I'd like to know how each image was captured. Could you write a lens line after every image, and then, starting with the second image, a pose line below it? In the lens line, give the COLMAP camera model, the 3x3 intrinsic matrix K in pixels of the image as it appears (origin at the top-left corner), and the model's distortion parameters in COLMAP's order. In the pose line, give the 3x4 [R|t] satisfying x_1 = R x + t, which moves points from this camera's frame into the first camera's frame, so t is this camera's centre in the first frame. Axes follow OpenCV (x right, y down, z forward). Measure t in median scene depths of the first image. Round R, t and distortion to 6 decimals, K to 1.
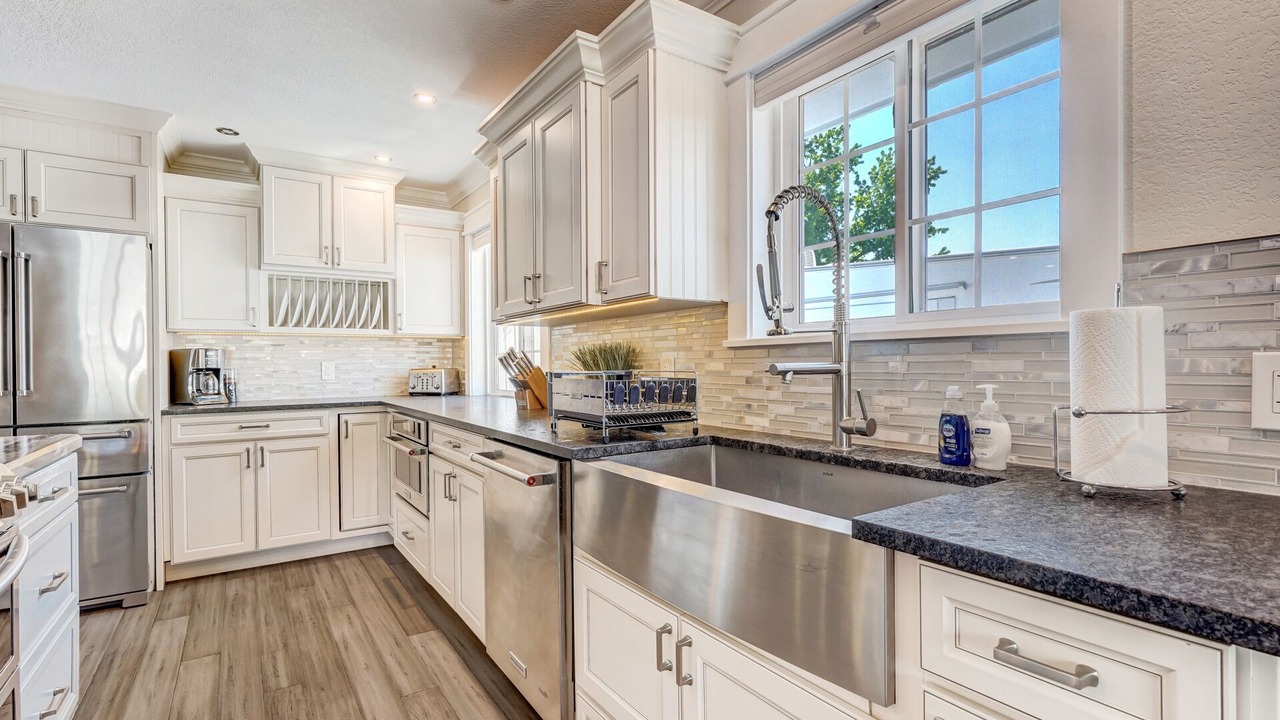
lens RADIAL K [[600.4, 0, 635.6], [0, 600.4, 354.8], [0, 0, 1]] dist [0.000180, 0.000194]
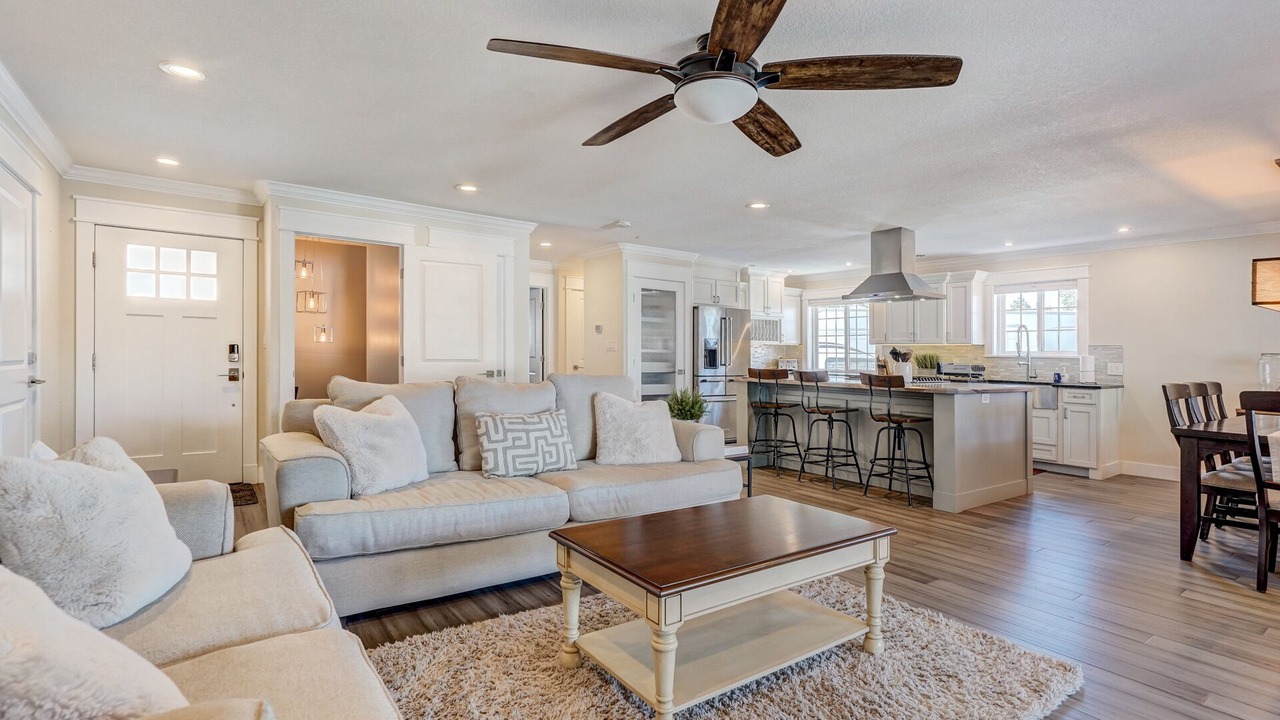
lens RADIAL K [[592.6, 0, 635.3], [0, 592.6, 347.2], [0, 0, 1]] dist [0.001888, 0.000258]
pose [[0.999013, 0.026129, 0.035915, -1.420820], [-0.026205, 0.999655, 0.001659, -0.017320], [-0.035859, -0.002598, 0.999353, -1.724240]]
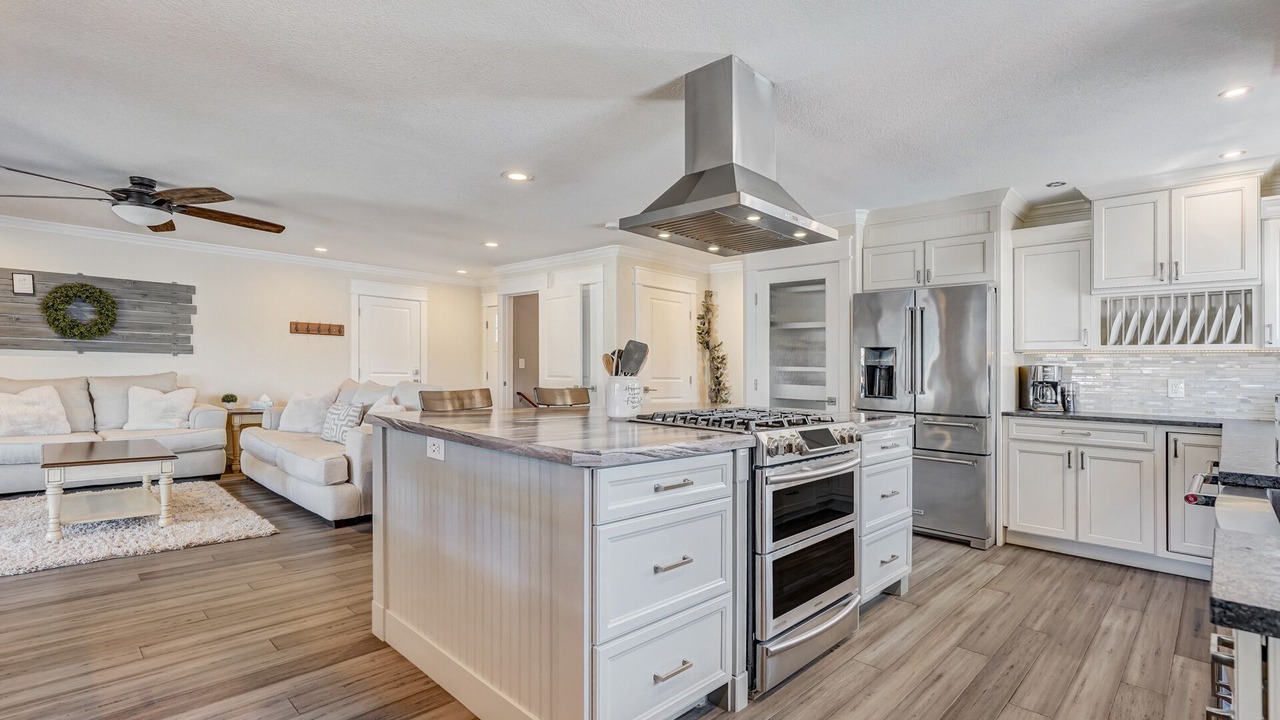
lens RADIAL K [[599.8, 0, 612.5], [0, 599.8, 350.8], [0, 0, 1]] dist [0.005414, 0.000350]
pose [[0.175159, -0.021146, -0.984313, 0.346877], [-0.007762, 0.999709, -0.022858, -0.005384], [0.984510, 0.011644, 0.174943, -0.080045]]
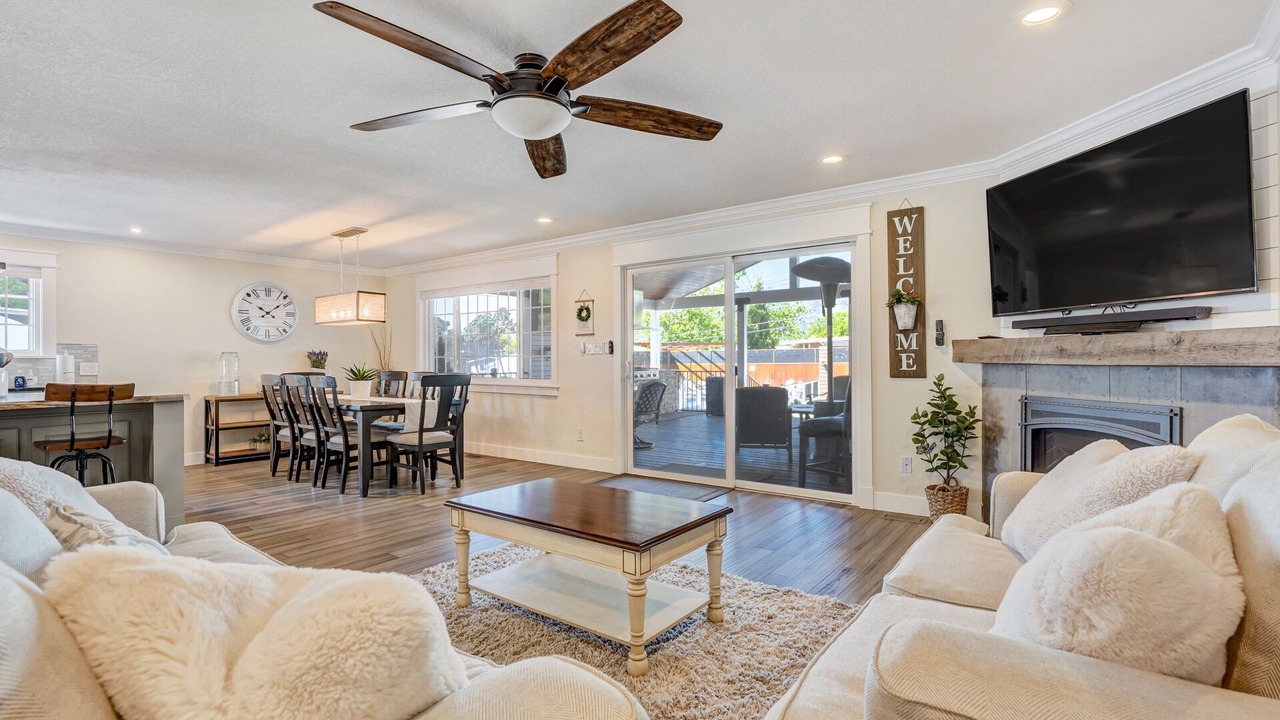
lens RADIAL K [[600.4, 0, 635.6], [0, 600.4, 354.8], [0, 0, 1]] dist [0.000180, 0.000194]
pose [[-0.327382, 0.017495, 0.944730, -2.148808], [-0.006332, 0.999766, -0.020709, 0.001059], [-0.944871, -0.012762, -0.327195, -0.771178]]
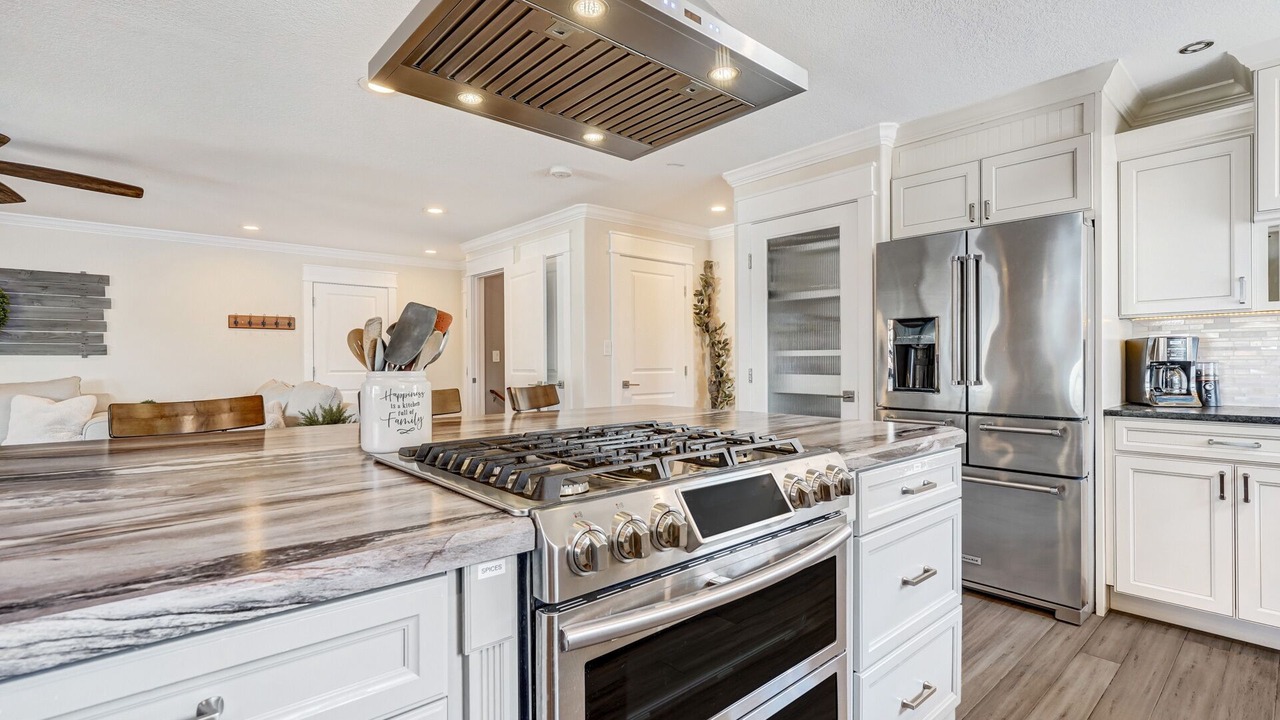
lens RADIAL K [[584.2, 0, 639.9], [0, 584.2, 366.2], [0, 0, 1]] dist [0.001658, 0.000709]
pose [[0.128449, 0.014306, -0.991613, -0.035661], [0.018323, 0.999691, 0.016796, 0.002985], [0.991547, -0.020327, 0.128147, 0.210227]]
